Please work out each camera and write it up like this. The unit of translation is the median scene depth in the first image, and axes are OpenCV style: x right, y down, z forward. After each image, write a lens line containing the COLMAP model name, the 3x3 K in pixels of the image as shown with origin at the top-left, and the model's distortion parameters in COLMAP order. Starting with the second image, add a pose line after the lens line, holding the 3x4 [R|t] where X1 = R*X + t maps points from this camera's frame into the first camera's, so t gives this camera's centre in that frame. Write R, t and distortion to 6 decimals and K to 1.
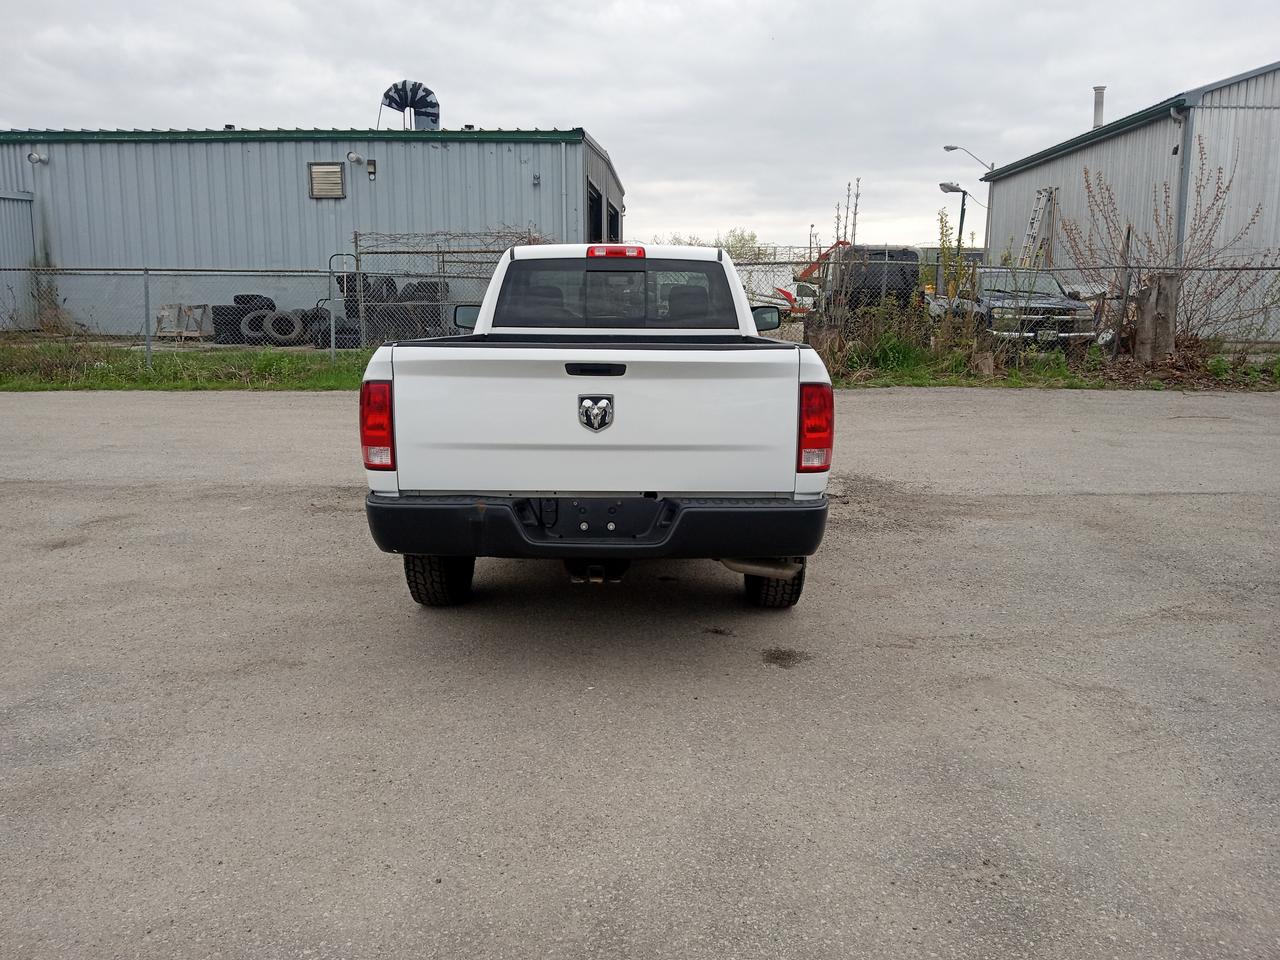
lens RADIAL K [[1040.8, 0, 646.7], [0, 1040.8, 480.7], [0, 0, 1]] dist [0.069576, -0.147417]
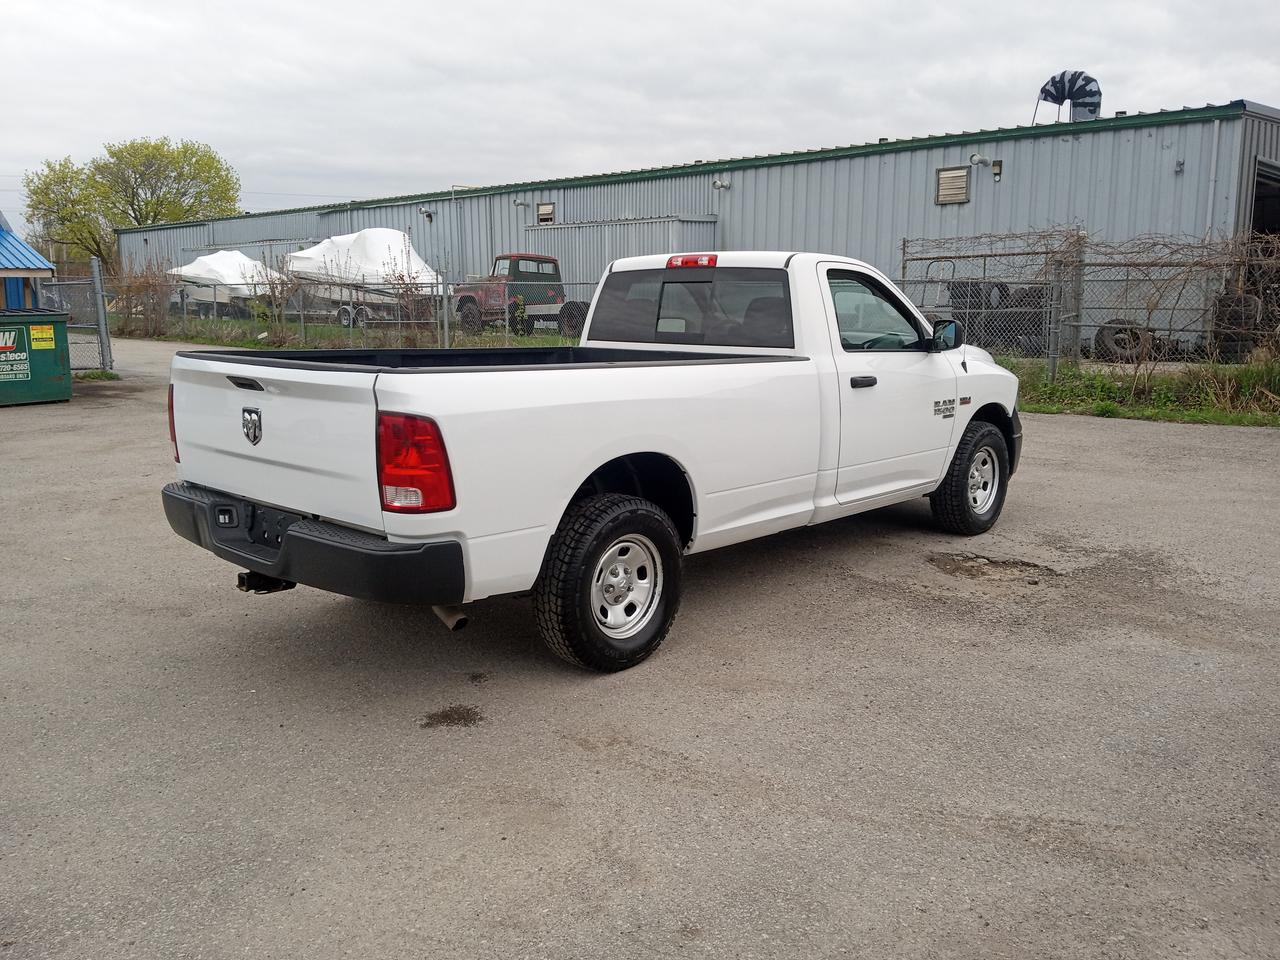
lens RADIAL K [[1040.8, 0, 646.7], [0, 1040.8, 480.7], [0, 0, 1]] dist [0.069576, -0.147417]
pose [[0.742812, 0.112221, -0.660028, 0.197965], [-0.115088, 0.992580, 0.039240, -0.020622], [0.659534, 0.046813, 0.750215, 0.103231]]
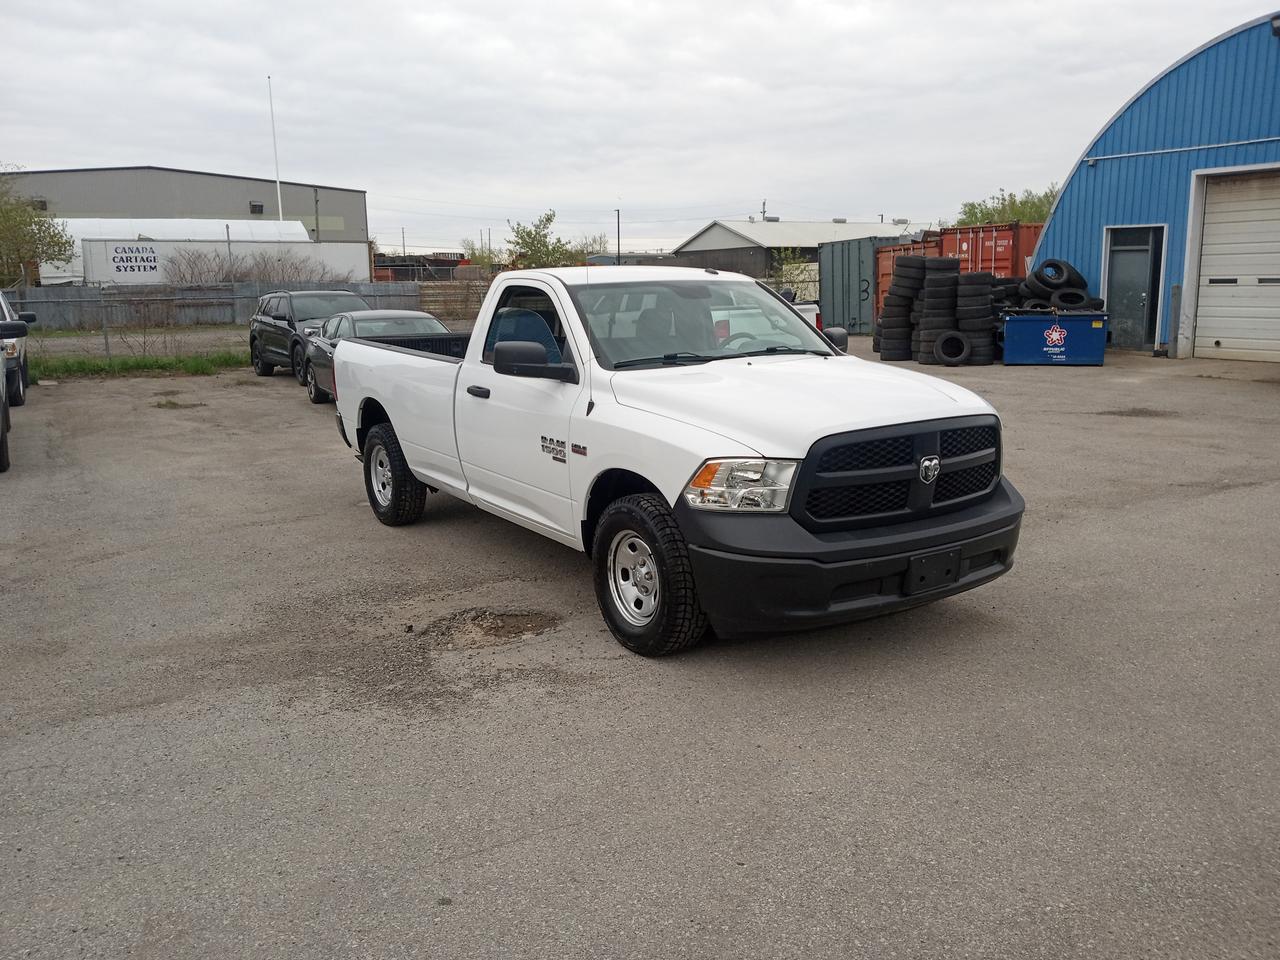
lens RADIAL K [[1040.8, 0, 646.7], [0, 1040.8, 480.7], [0, 0, 1]] dist [0.069576, -0.147417]
pose [[-0.833258, 0.108002, -0.542233, 0.176556], [-0.087390, 0.942678, 0.322057, -0.127721], [0.545935, 0.315742, -0.776056, 0.662107]]
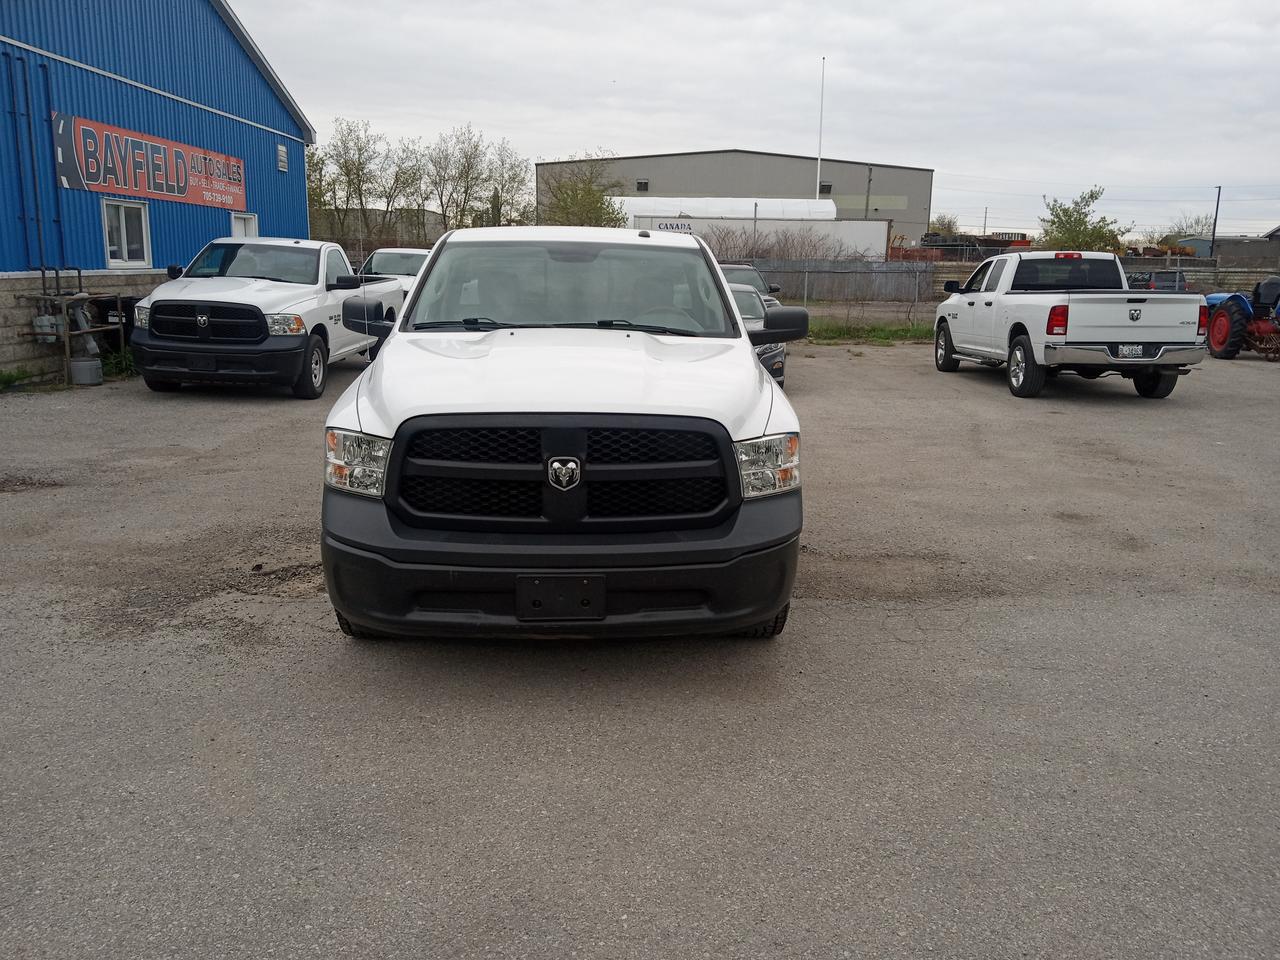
lens RADIAL K [[1040.8, 0, 646.7], [0, 1040.8, 480.7], [0, 0, 1]] dist [0.069576, -0.147417]
pose [[-0.998604, -0.013264, -0.051121, -0.016342], [-0.031281, 0.928444, 0.370153, -0.129788], [0.042553, 0.371235, -0.927563, 0.692487]]
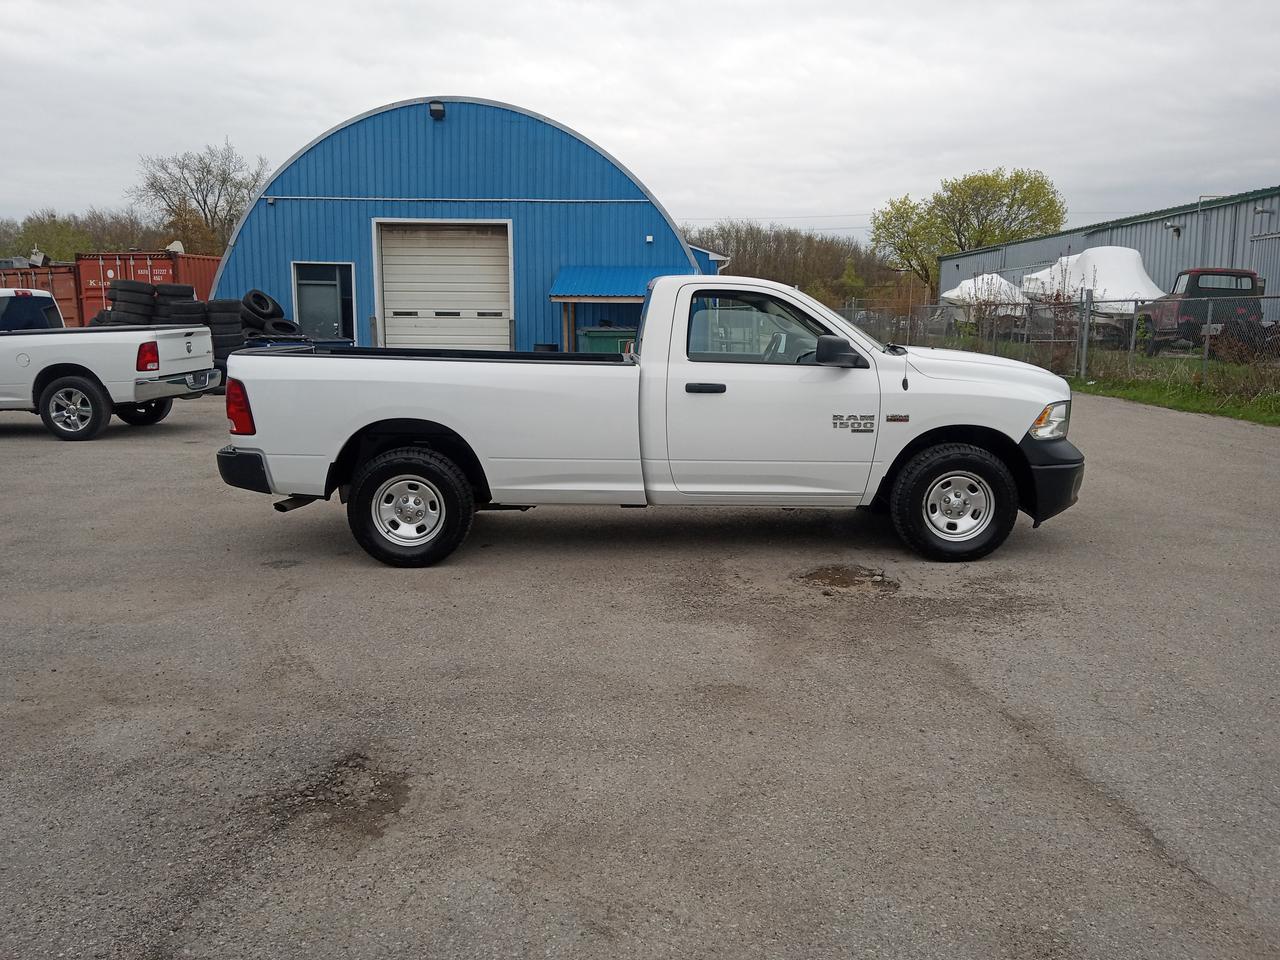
lens RADIAL K [[1040.8, 0, 646.7], [0, 1040.8, 480.7], [0, 0, 1]] dist [0.069576, -0.147417]
pose [[0.027047, 0.149624, -0.988373, 0.386896], [-0.175234, 0.974134, 0.142673, -0.060437], [0.984155, 0.169338, 0.052567, 0.340012]]
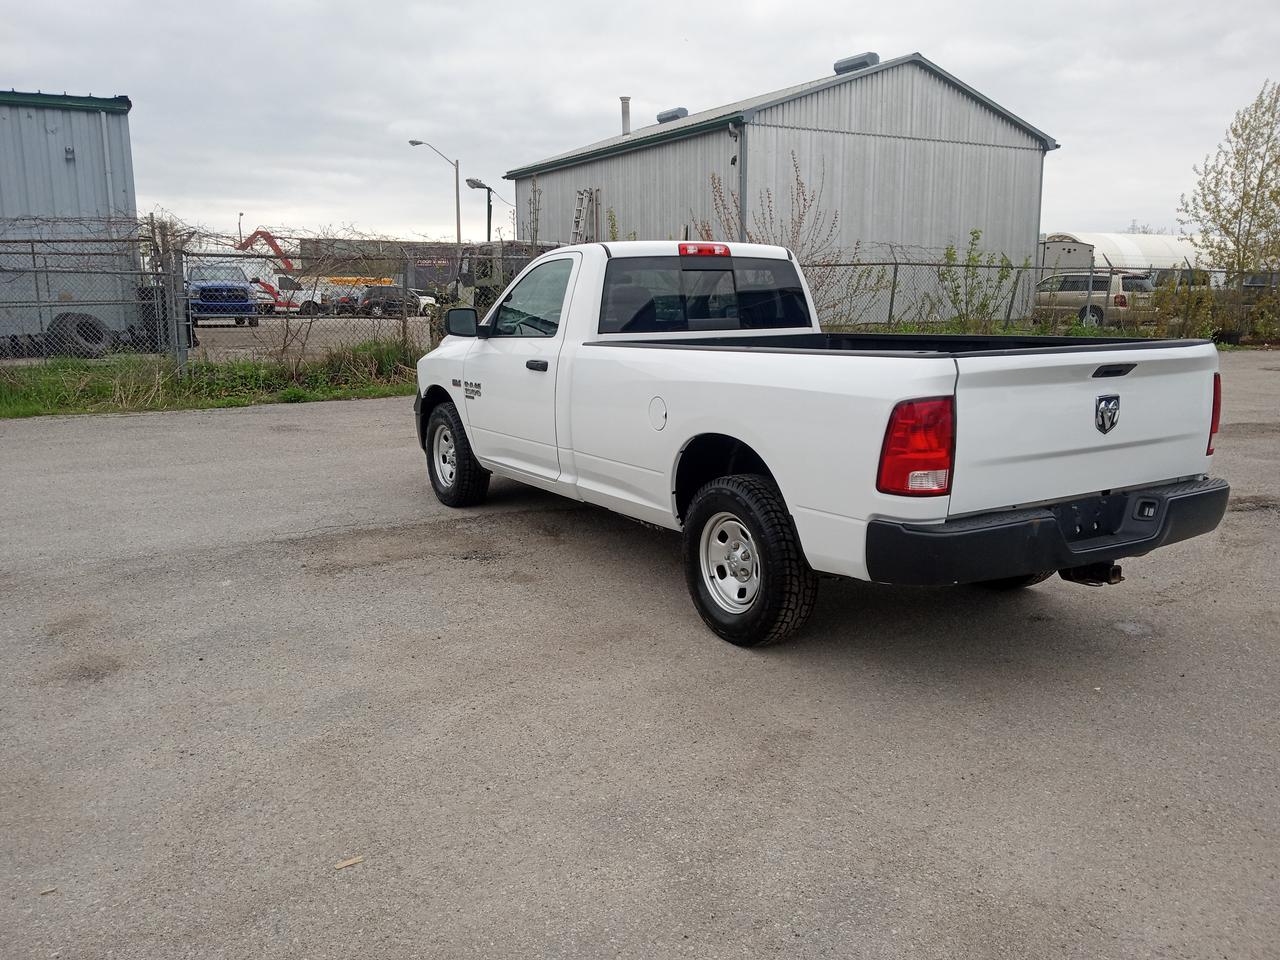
lens RADIAL K [[1036.5, 0, 645.2], [0, 1036.5, 479.1], [0, 0, 1]] dist [0.058904, -0.122349]
pose [[0.851498, -0.103794, 0.513982, -0.202640], [0.100436, 0.994348, 0.034410, -0.017577], [-0.514649, 0.022322, 0.857110, 0.078886]]
